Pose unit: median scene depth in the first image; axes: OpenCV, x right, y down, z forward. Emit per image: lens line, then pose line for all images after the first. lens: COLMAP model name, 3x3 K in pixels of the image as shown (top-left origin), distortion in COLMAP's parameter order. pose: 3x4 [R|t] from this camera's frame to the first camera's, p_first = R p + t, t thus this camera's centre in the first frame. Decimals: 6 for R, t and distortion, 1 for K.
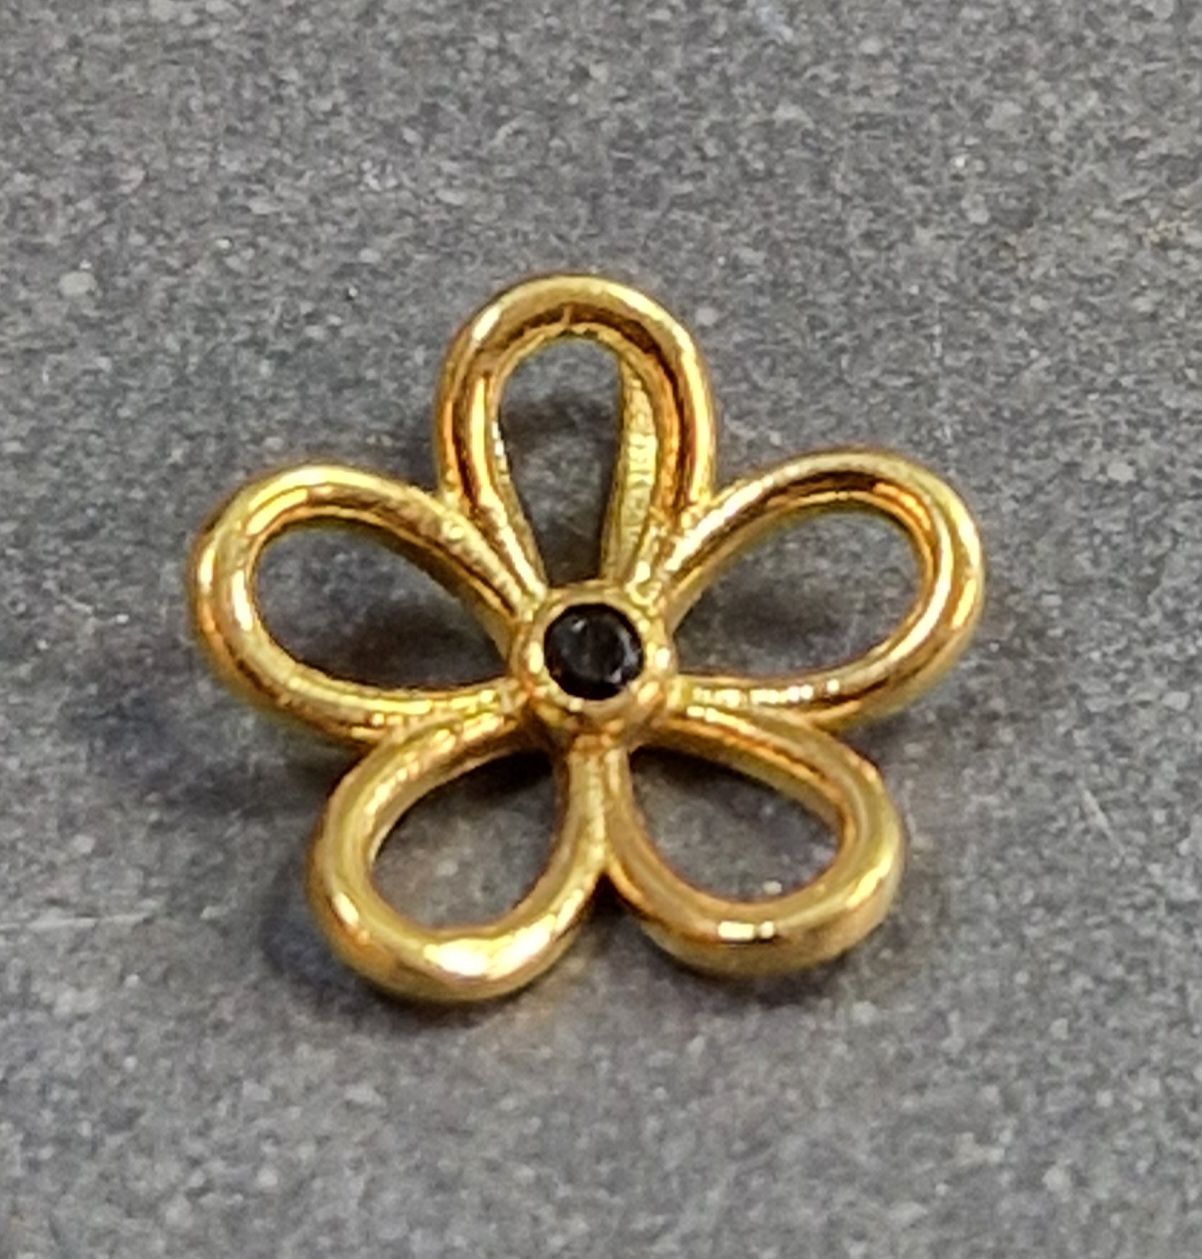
lens RADIAL K [[1000.5, 0, 601.0], [0, 1000.5, 629.5], [0, 0, 1]] dist [0.000675, -0.002959]
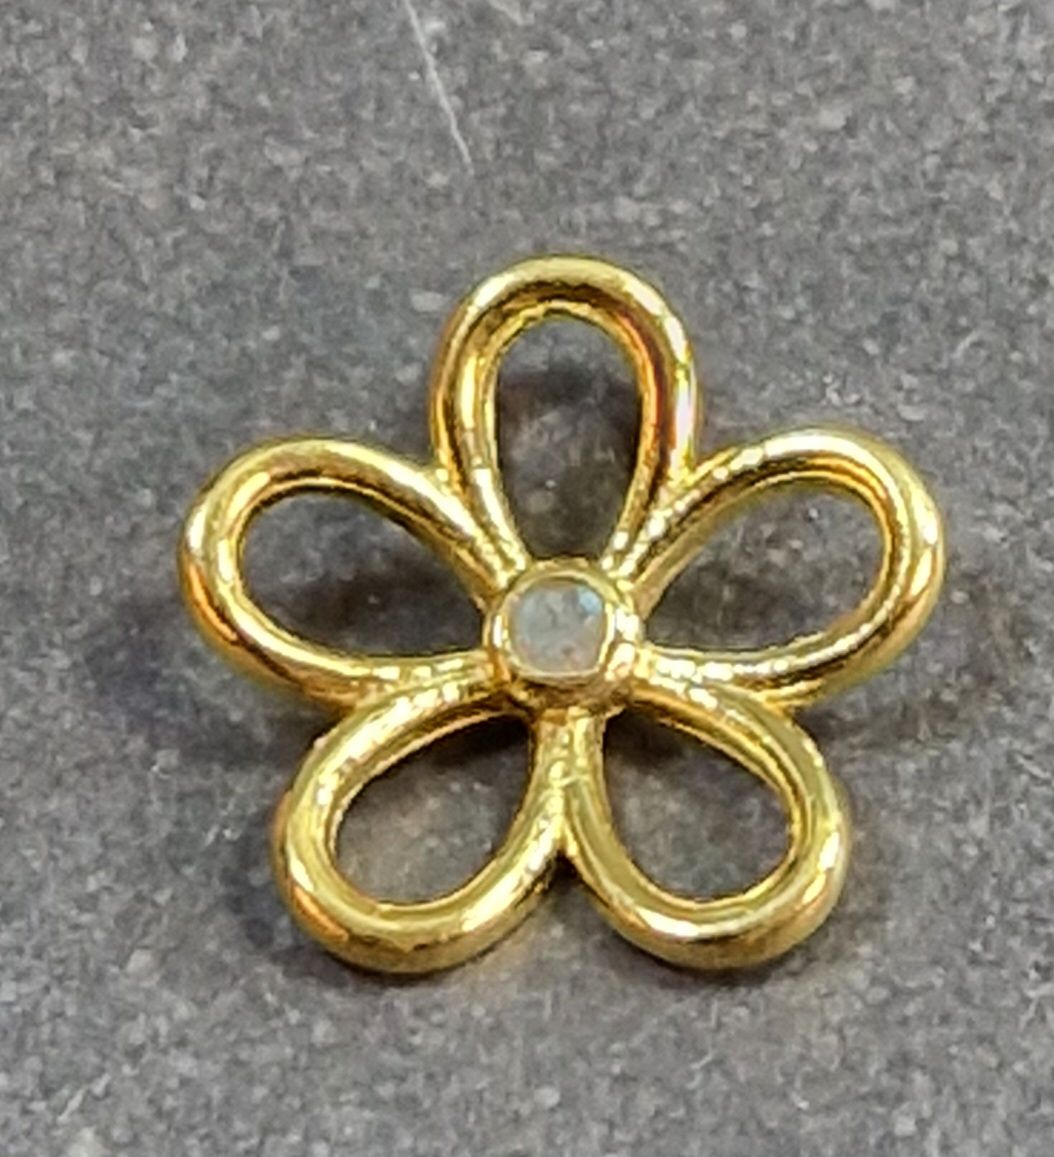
lens RADIAL K [[989.2, 0, 531.9], [0, 989.2, 597.3], [0, 0, 1]] dist [0.000986, -0.003545]
pose [[0.999108, 0.039639, -0.014588, -0.494553], [-0.039461, 0.999145, 0.012319, -0.254321], [0.015063, -0.011732, 0.999818, 0.045812]]
